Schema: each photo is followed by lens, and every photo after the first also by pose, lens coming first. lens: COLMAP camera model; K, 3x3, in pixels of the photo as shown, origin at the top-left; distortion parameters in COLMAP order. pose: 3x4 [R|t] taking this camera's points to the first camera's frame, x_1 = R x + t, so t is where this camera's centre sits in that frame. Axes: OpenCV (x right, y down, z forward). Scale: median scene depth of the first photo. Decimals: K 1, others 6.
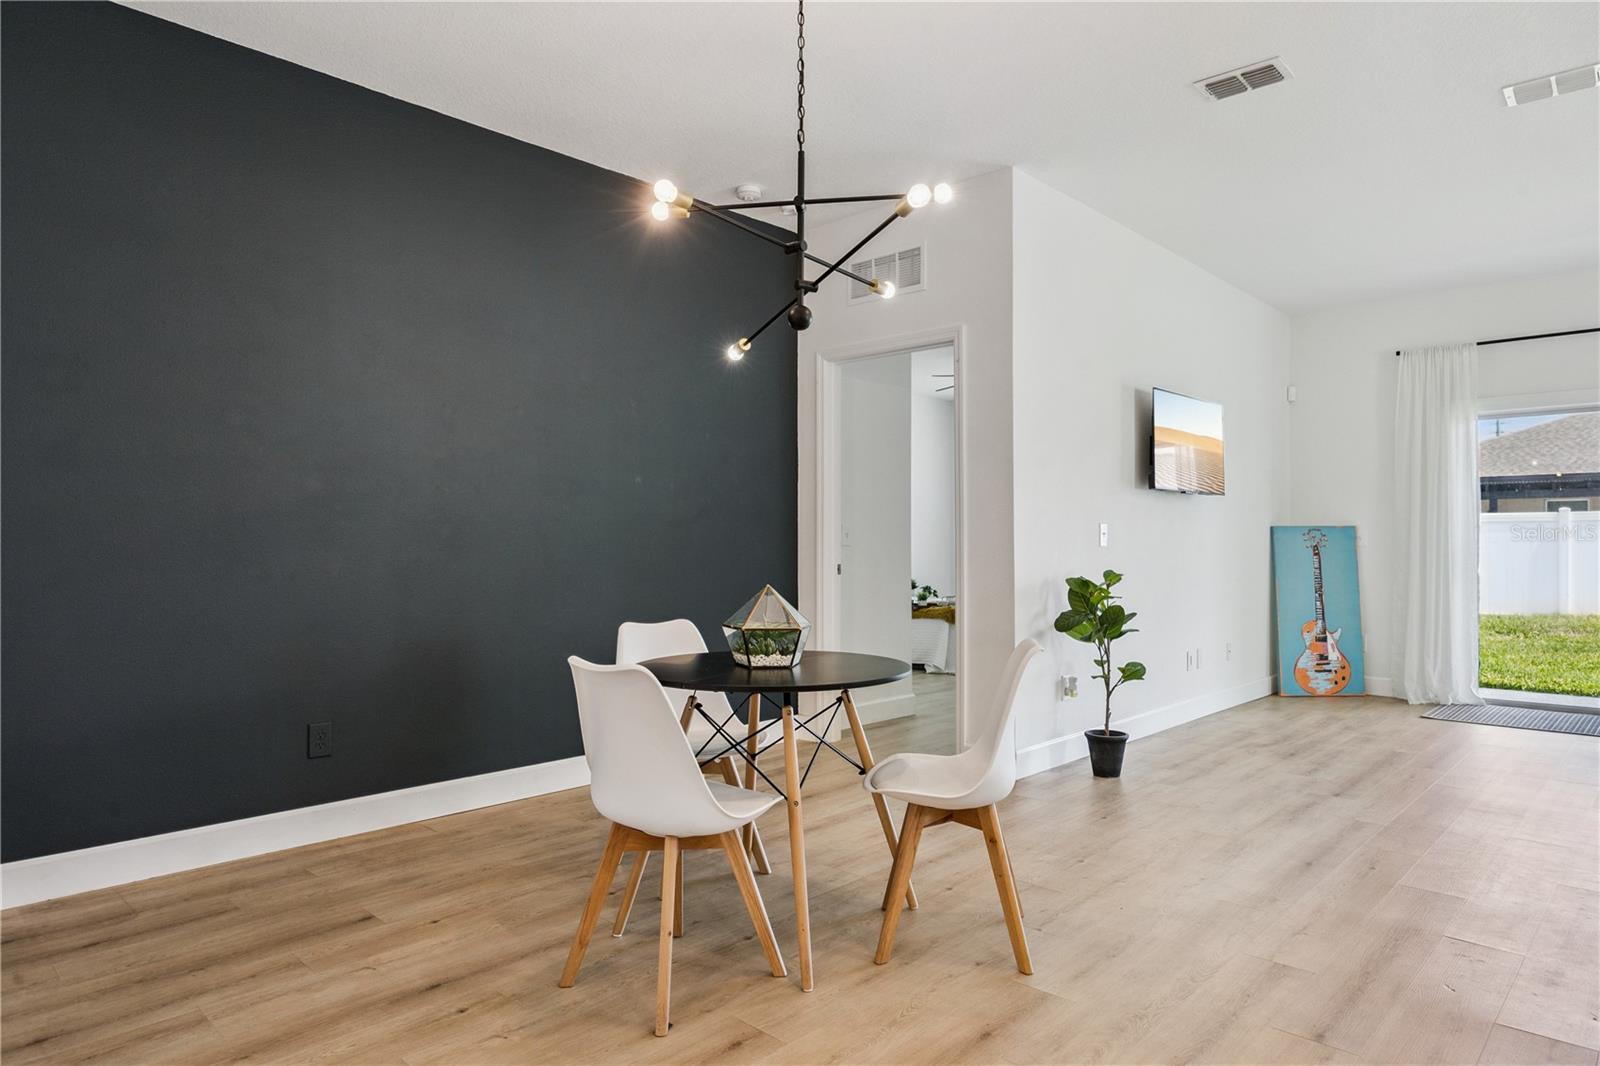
lens RADIAL K [[943.6, 0, 809.4], [0, 943.6, 539.3], [0, 0, 1]] dist [-0.018361, 0.000120]
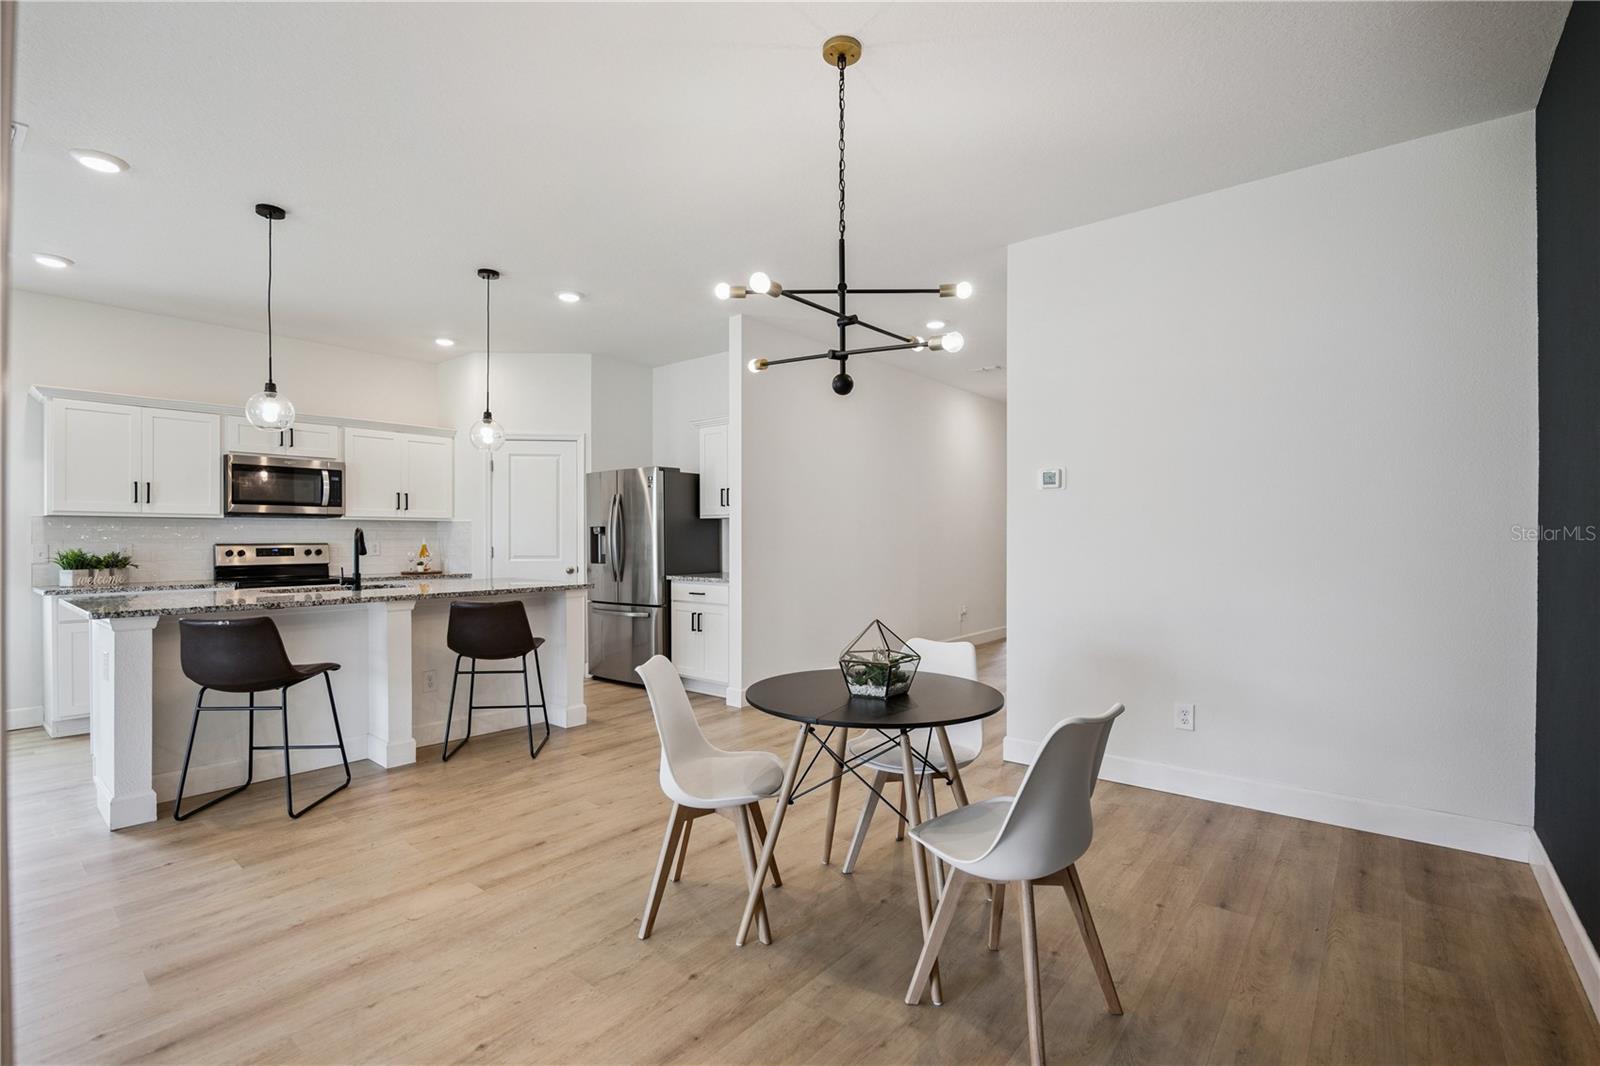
lens RADIAL K [[742.8, 0, 793.6], [0, 742.8, 532.0], [0, 0, 1]] dist [-0.012034, -0.000313]
pose [[-0.998075, 0.003202, -0.061944, 0.085969], [0.003970, 0.999917, -0.012274, -0.034759], [0.061899, -0.012496, -0.998004, 1.529170]]
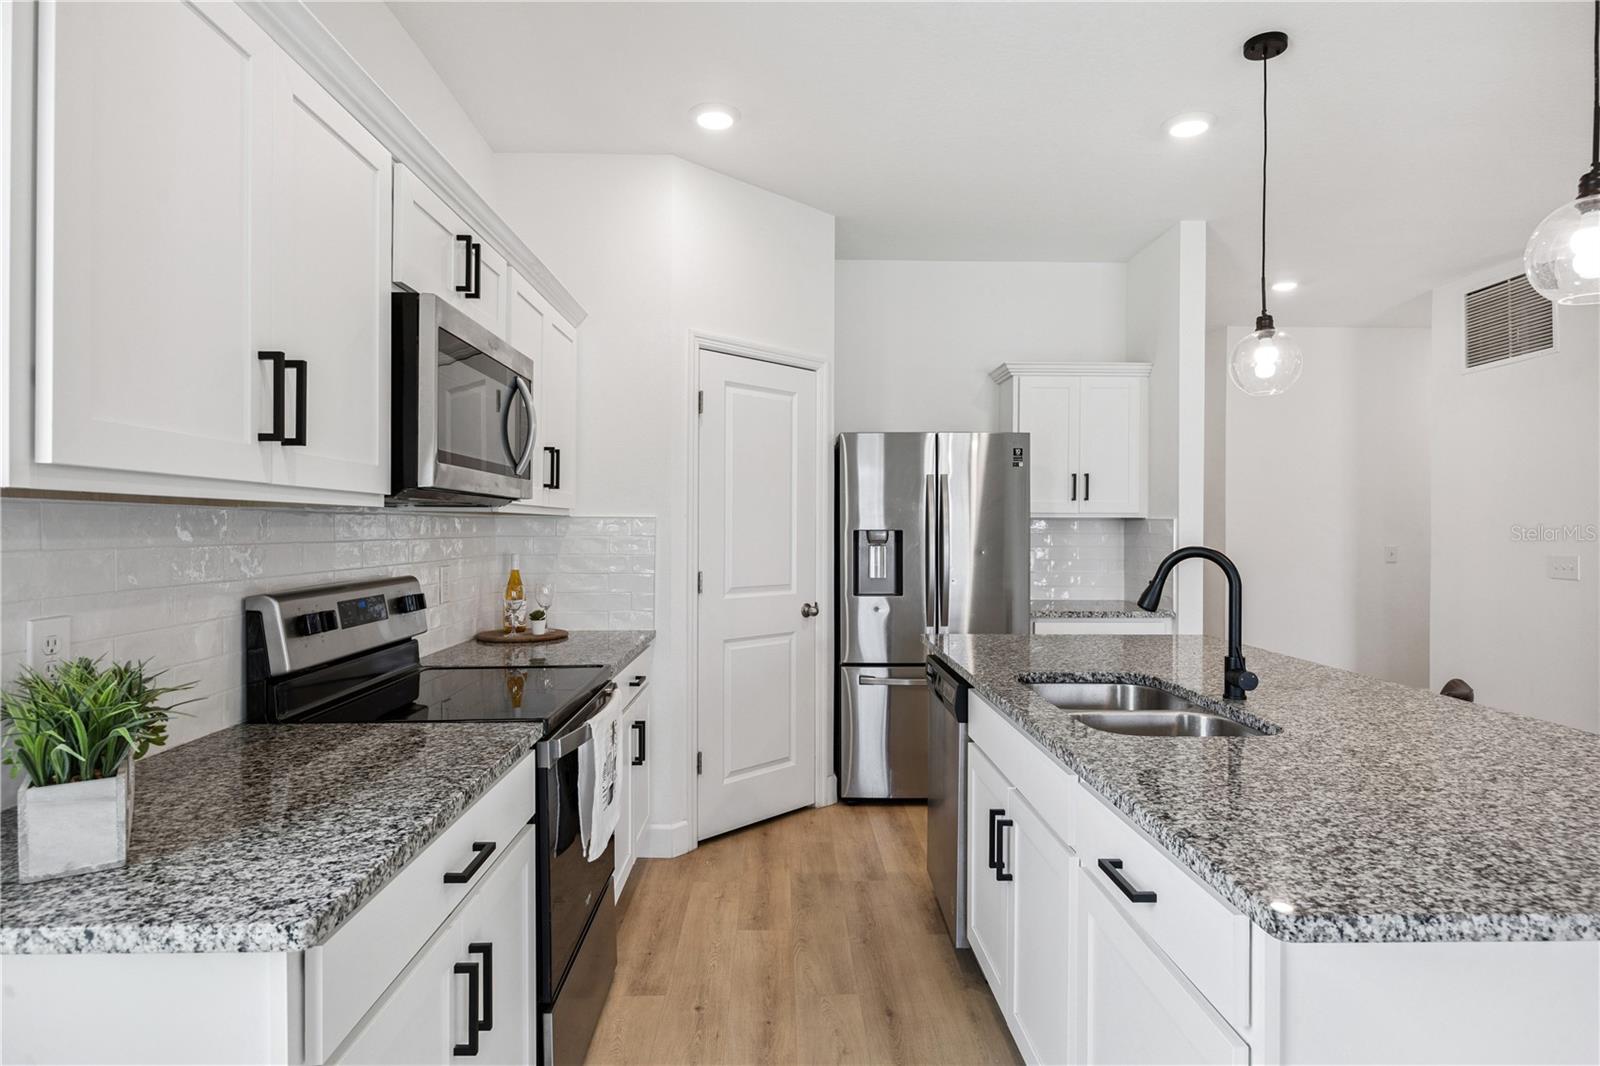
lens RADIAL K [[884.7, 0, 799.2], [0, 884.7, 533.4], [0, 0, 1]] dist [-0.002769, 0.000967]
pose [[-0.713152, 0.004628, -0.700994, 1.431528], [0.003131, 0.999989, 0.003417, -0.073907], [0.701003, 0.000242, -0.713159, 0.438523]]
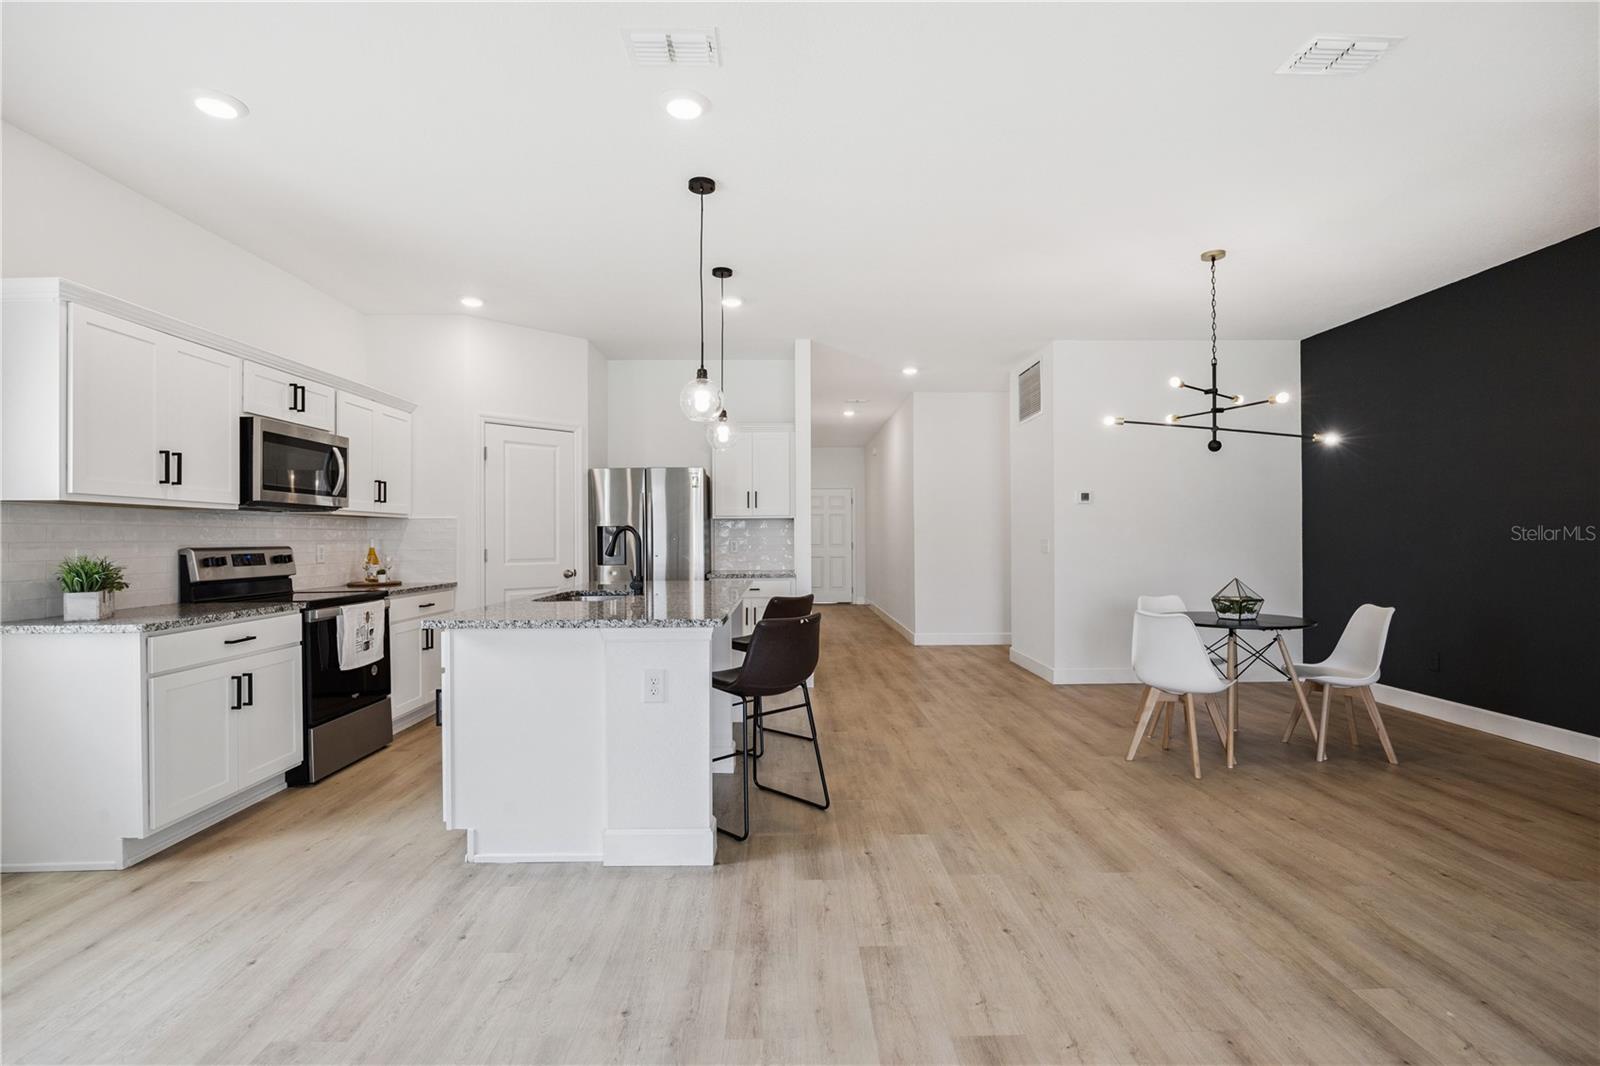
lens RADIAL K [[742.8, 0, 797.9], [0, 742.8, 537.7], [0, 0, 1]] dist [-0.012034, -0.000313]
pose [[-0.713590, 0.006130, -0.700537, 1.398887], [0.011676, 0.999927, -0.003143, -0.035060], [0.700466, -0.010422, -0.713609, 1.207429]]
